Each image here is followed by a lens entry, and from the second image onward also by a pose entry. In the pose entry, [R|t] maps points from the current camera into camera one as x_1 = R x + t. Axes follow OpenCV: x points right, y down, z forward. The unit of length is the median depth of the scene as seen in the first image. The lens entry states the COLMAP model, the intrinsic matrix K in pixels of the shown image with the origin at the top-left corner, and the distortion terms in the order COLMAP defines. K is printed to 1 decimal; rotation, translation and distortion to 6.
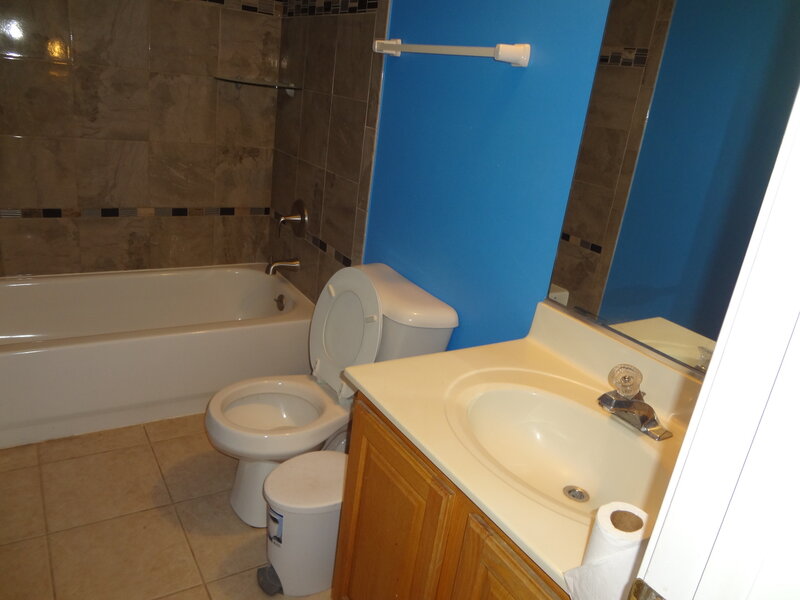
lens RADIAL K [[604.4, 0, 400.0], [0, 604.4, 300.0], [0, 0, 1]] dist [-0.061929, 0.033301]
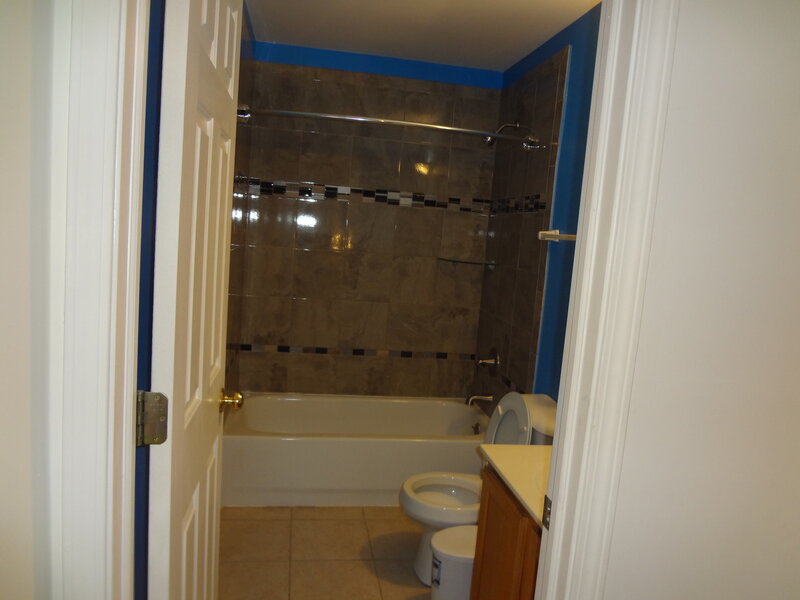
lens RADIAL K [[604.4, 0, 400.0], [0, 604.4, 300.0], [0, 0, 1]] dist [-0.061929, 0.033301]
pose [[0.922060, -0.006355, -0.386995, 0.149530], [-0.097454, 0.963840, -0.248022, 0.076268], [0.374578, 0.266405, 0.888099, -0.248471]]
